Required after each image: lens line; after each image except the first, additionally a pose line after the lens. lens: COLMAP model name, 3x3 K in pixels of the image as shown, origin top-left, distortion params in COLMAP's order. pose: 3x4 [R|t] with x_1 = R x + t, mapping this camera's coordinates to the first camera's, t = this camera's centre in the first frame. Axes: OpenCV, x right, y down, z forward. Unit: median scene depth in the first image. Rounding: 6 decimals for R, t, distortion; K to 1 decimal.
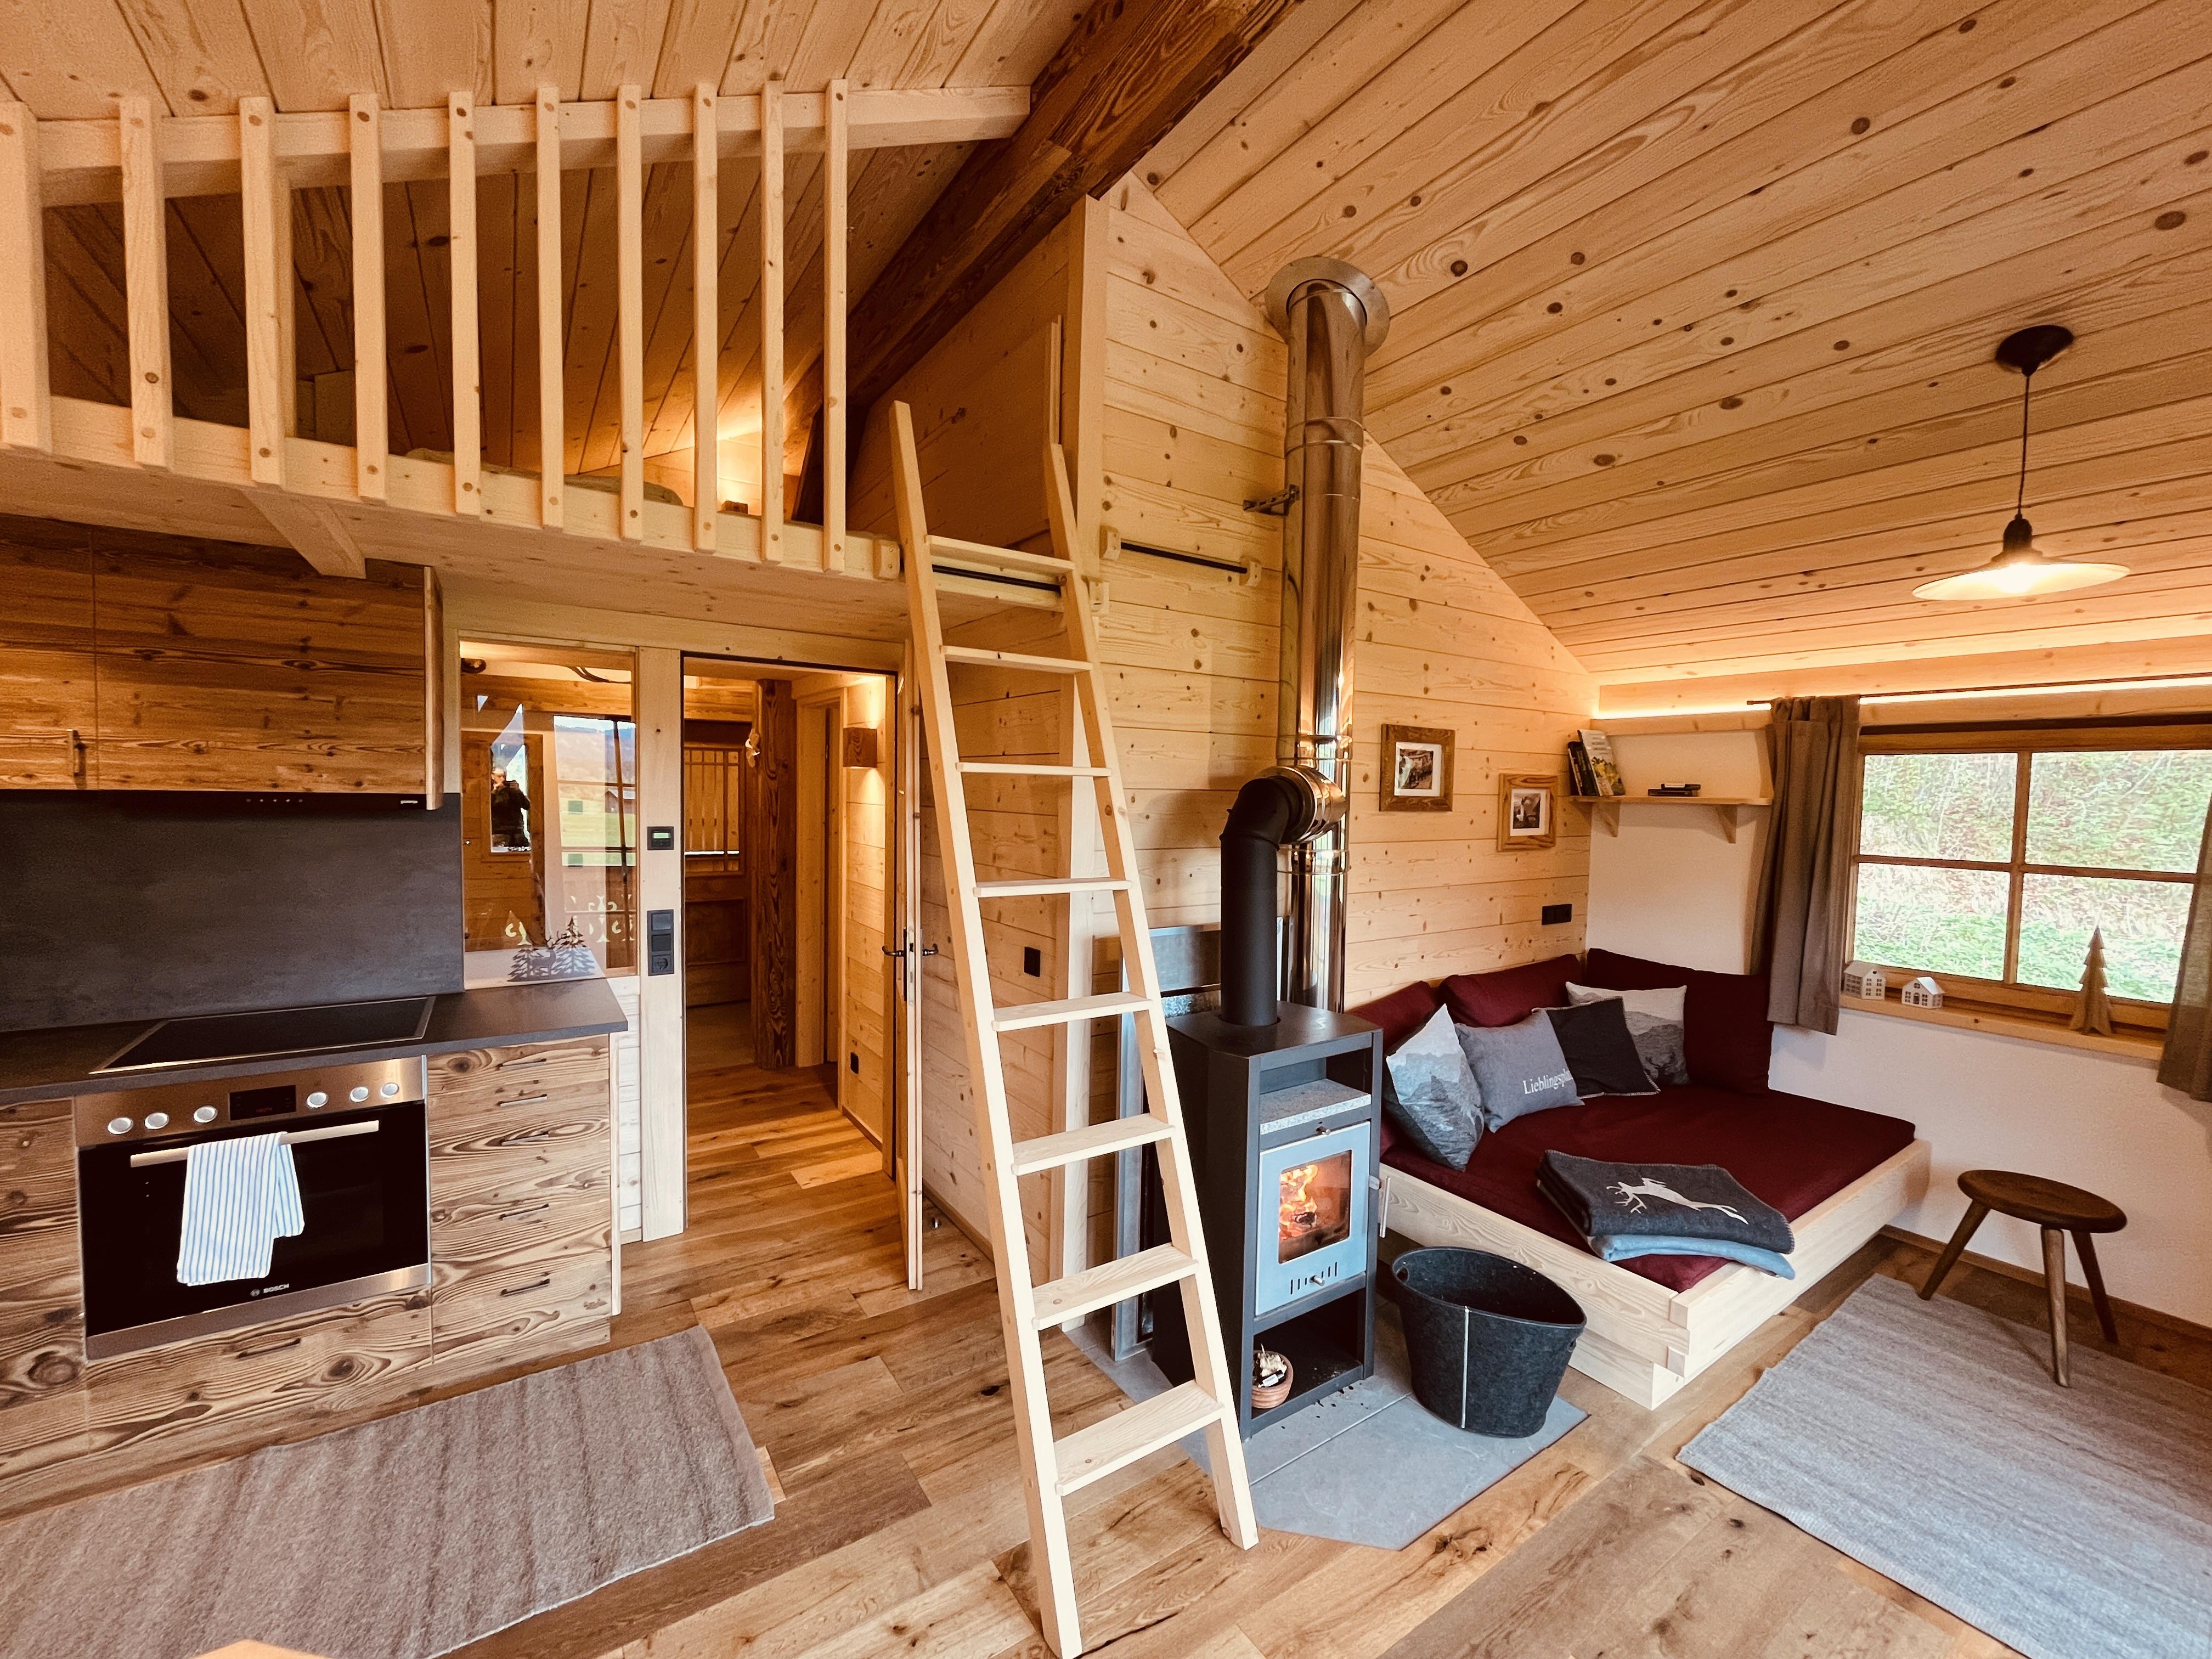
lens RADIAL K [[896.2, 0, 1103.9], [0, 896.2, 834.7], [0, 0, 1]] dist [-0.002306, -0.000185]
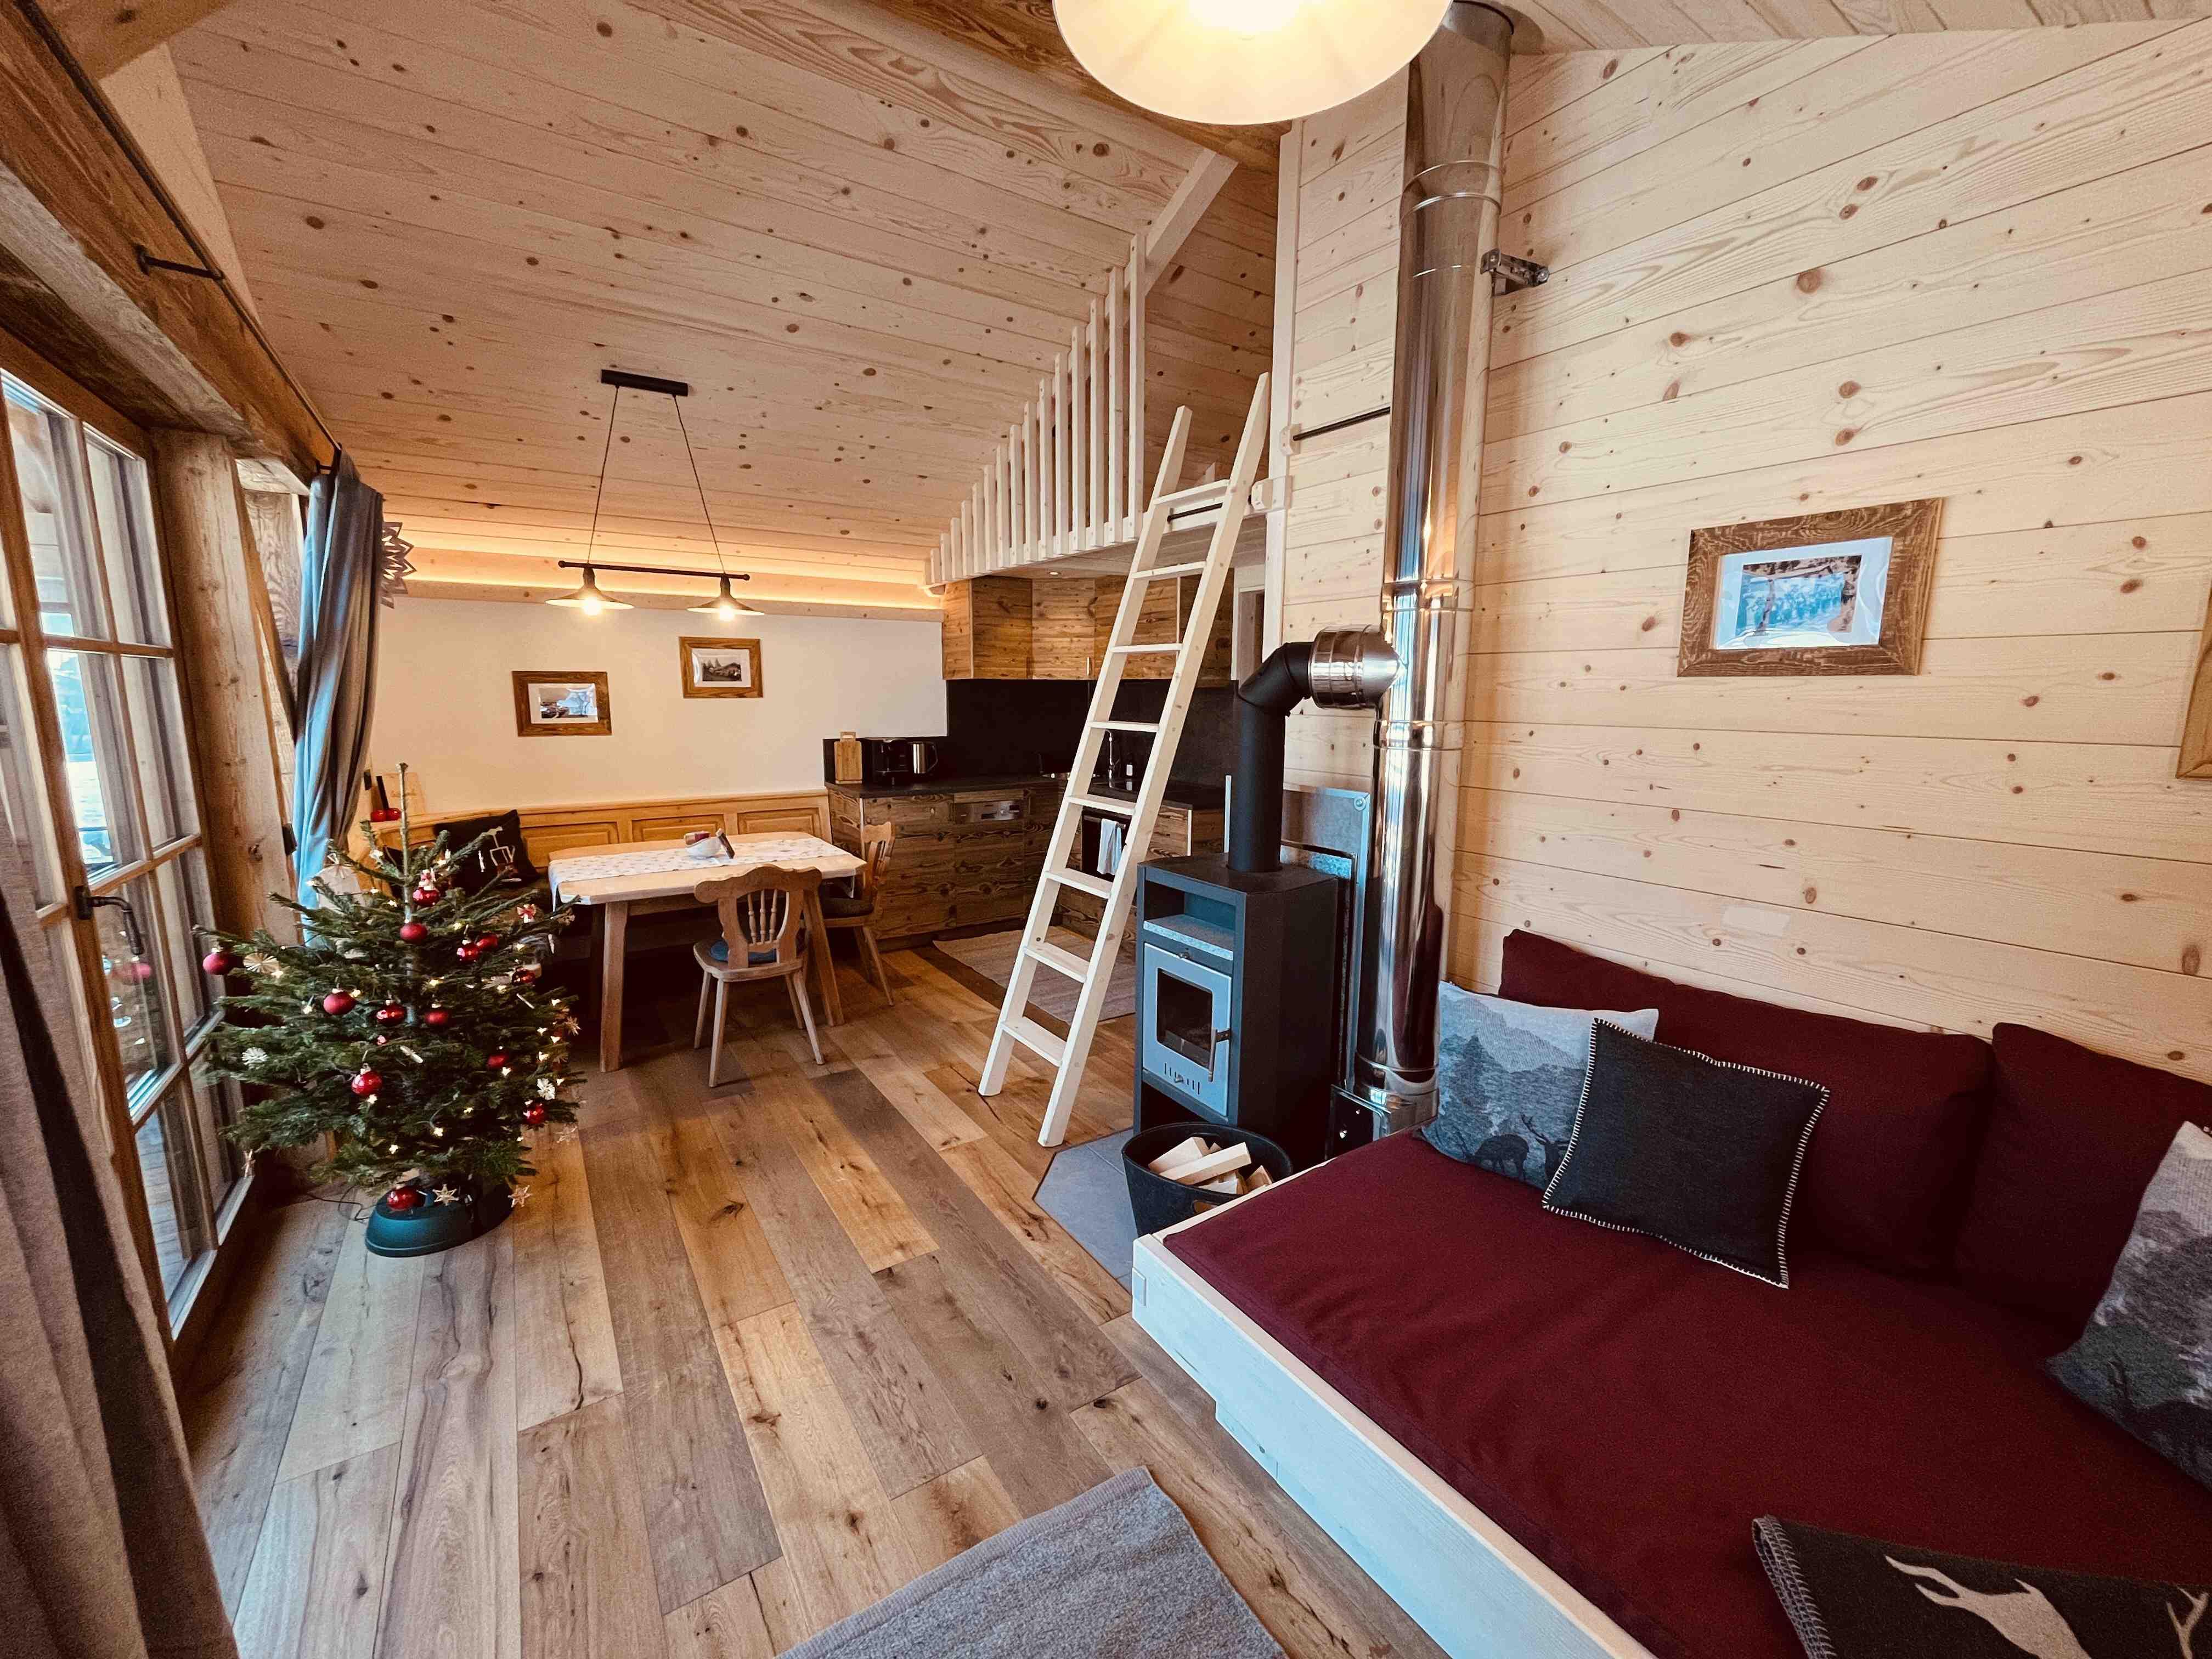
lens RADIAL K [[896.2, 0, 1103.9], [0, 896.2, 834.7], [0, 0, 1]] dist [-0.002306, -0.000185]
pose [[-0.001474, 0.143486, -0.989651, 1.113851], [-0.056353, 0.988068, 0.143340, 0.017812], [0.998410, 0.055981, 0.006630, 0.726681]]
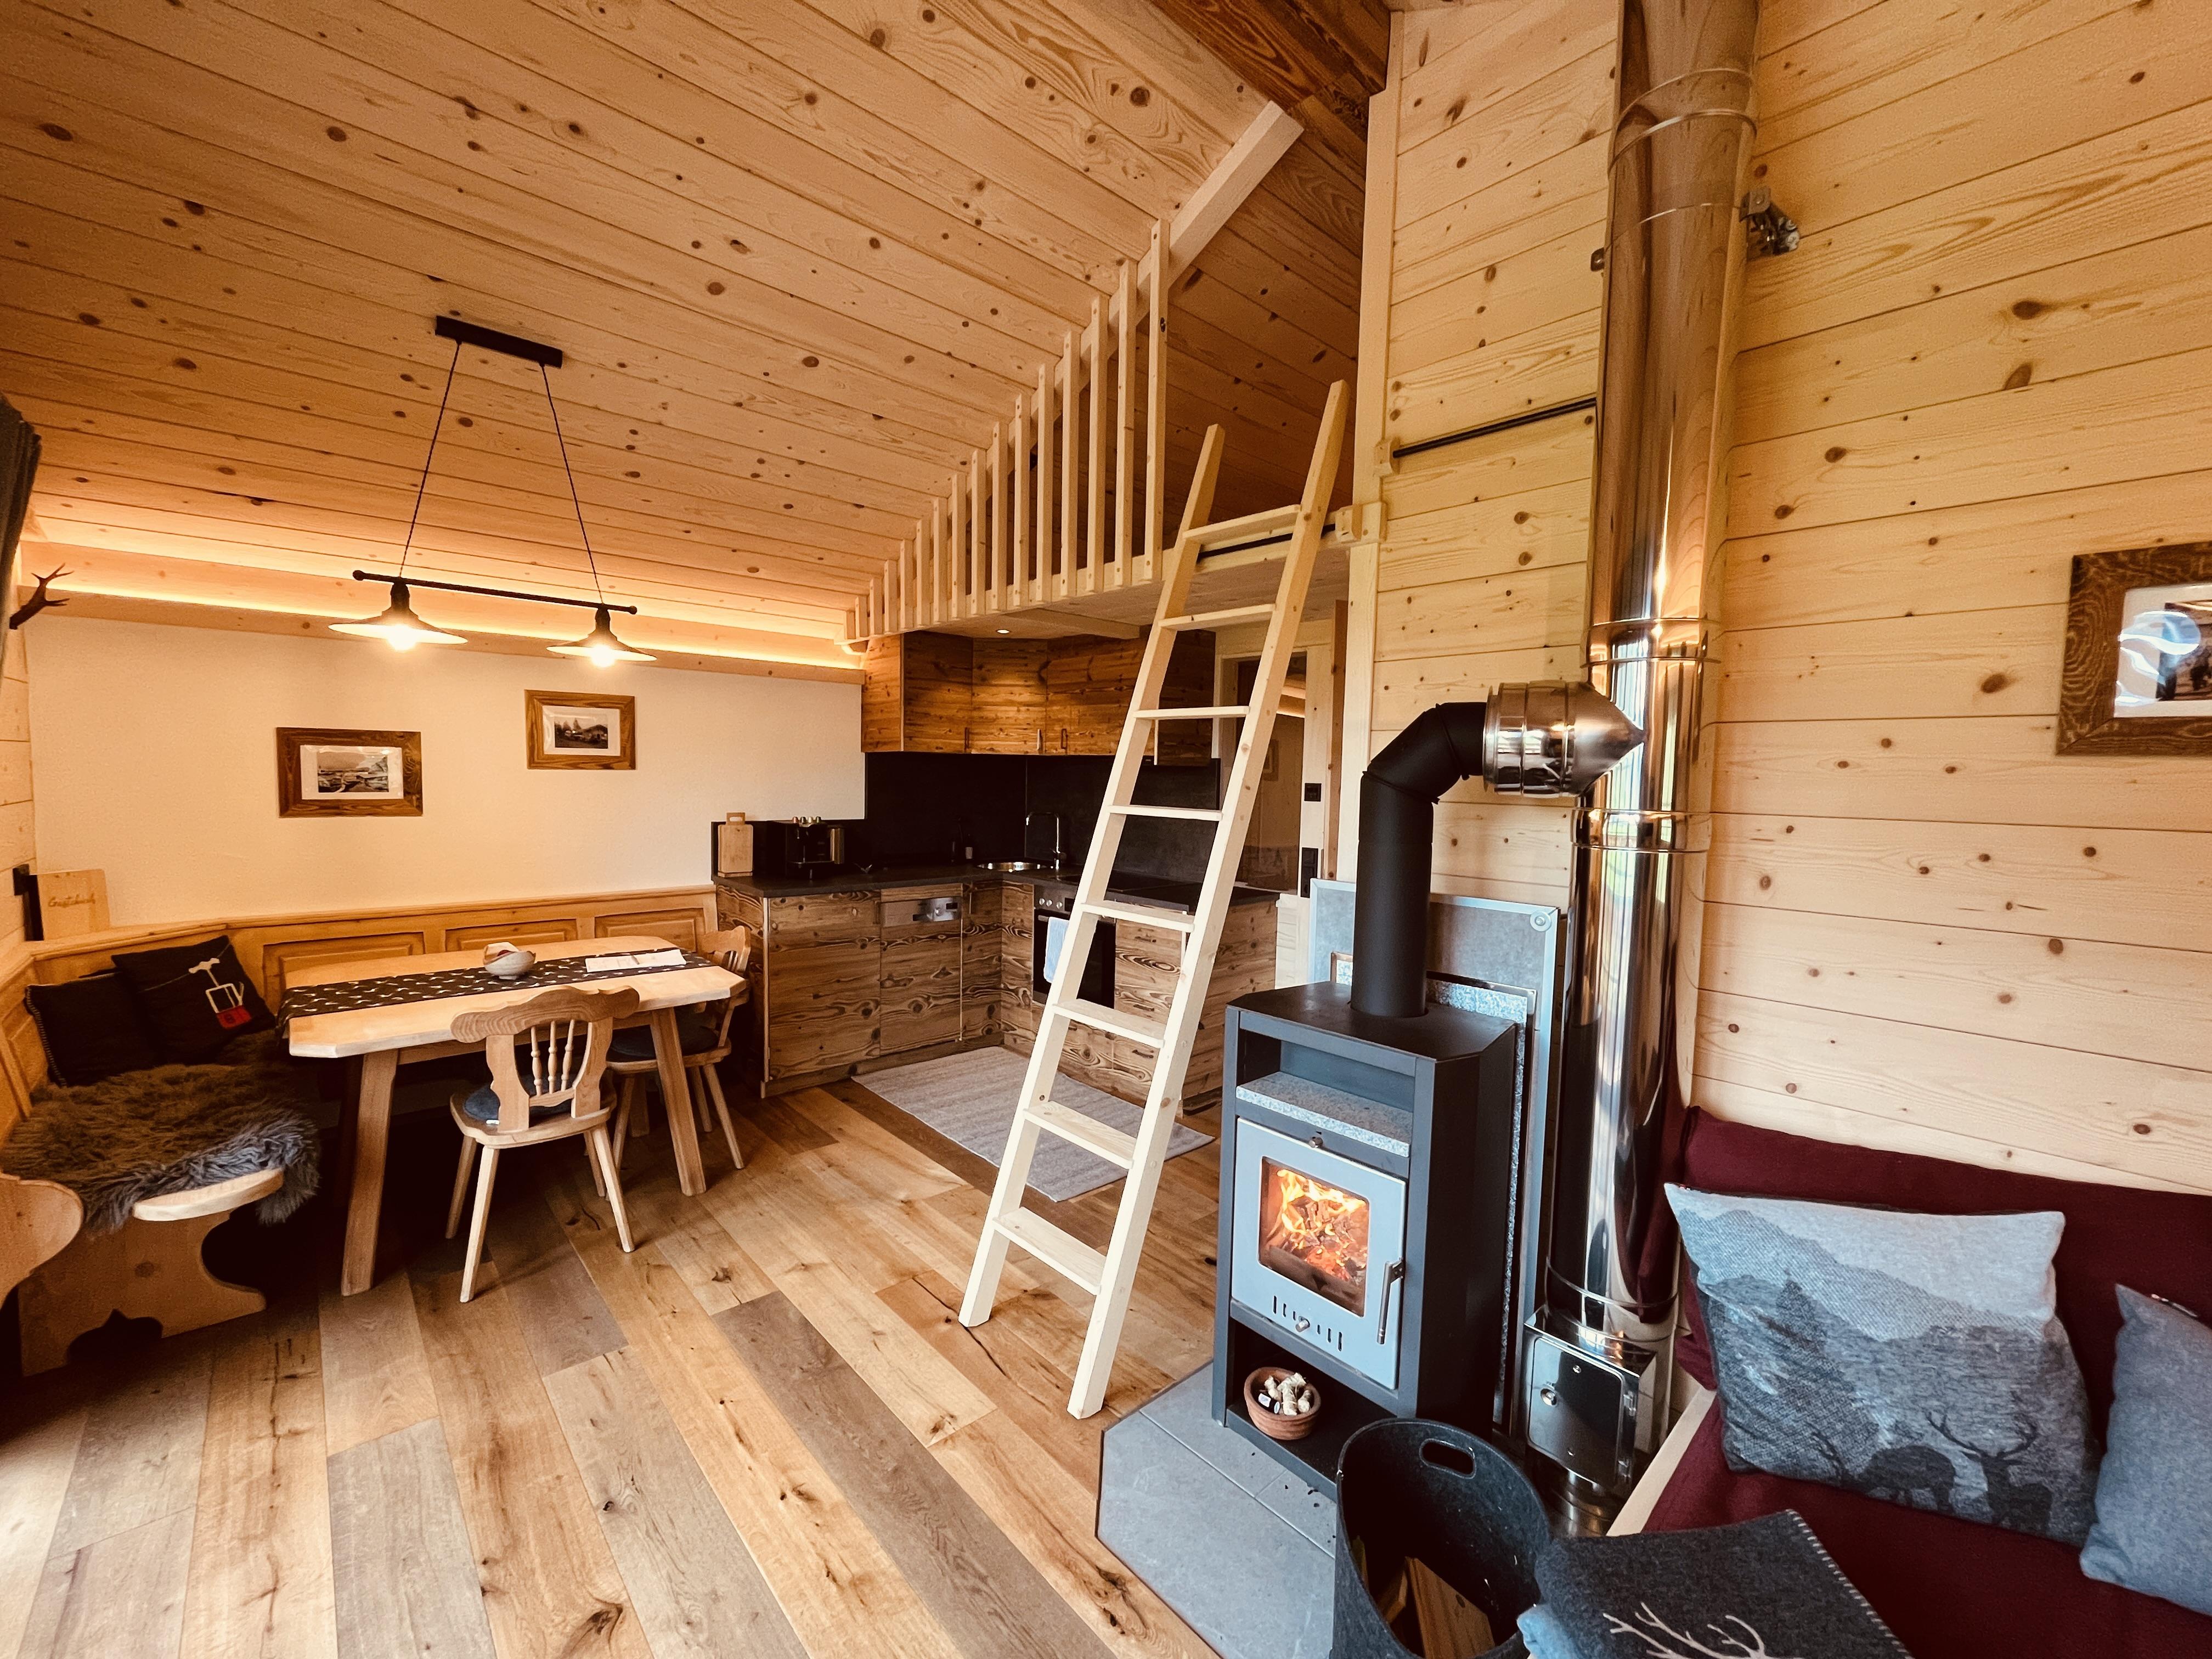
lens RADIAL K [[896.2, 0, 1103.9], [0, 896.2, 834.7], [0, 0, 1]] dist [-0.002306, -0.000185]
pose [[0.149219, 0.054629, -0.987294, 0.810926], [-0.068682, 0.996634, 0.044765, 0.030535], [0.986416, 0.061130, 0.152469, 0.559896]]
